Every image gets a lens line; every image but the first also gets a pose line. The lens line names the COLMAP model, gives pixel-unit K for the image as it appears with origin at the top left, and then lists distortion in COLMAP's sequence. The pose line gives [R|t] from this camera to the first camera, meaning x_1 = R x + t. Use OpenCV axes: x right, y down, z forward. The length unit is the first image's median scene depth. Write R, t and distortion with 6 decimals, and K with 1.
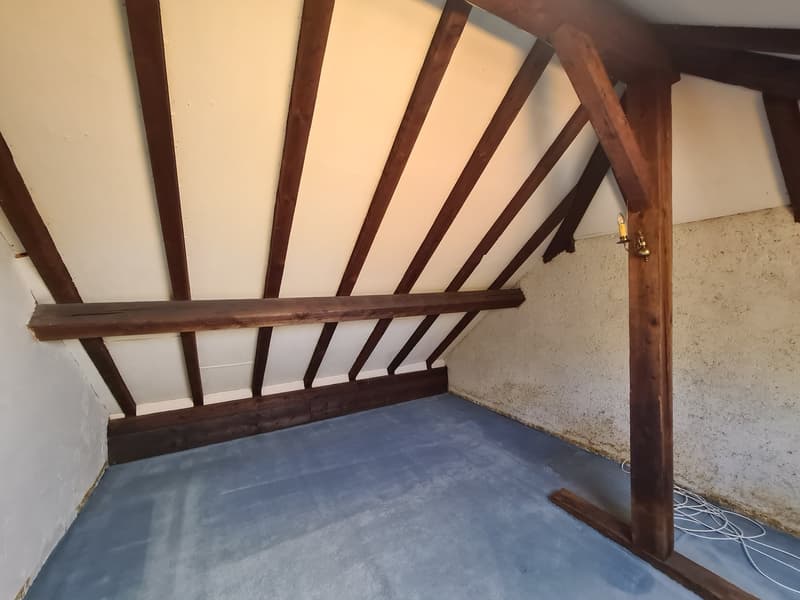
lens RADIAL K [[326.6, 0, 398.3], [0, 326.6, 296.5], [0, 0, 1]] dist [0.000227, -0.001615]
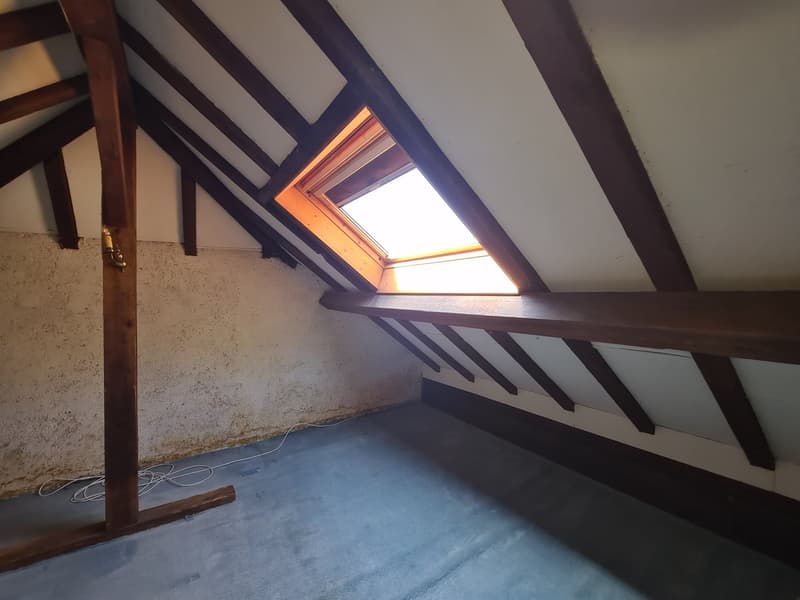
lens RADIAL K [[326.6, 0, 403.3], [0, 326.6, 301.2], [0, 0, 1]] dist [0.000227, -0.001615]
pose [[-0.099909, -0.000510, 0.994996, -0.427617], [0.017667, 0.999841, 0.002286, 0.009524], [-0.994840, 0.017807, -0.099884, 0.113471]]
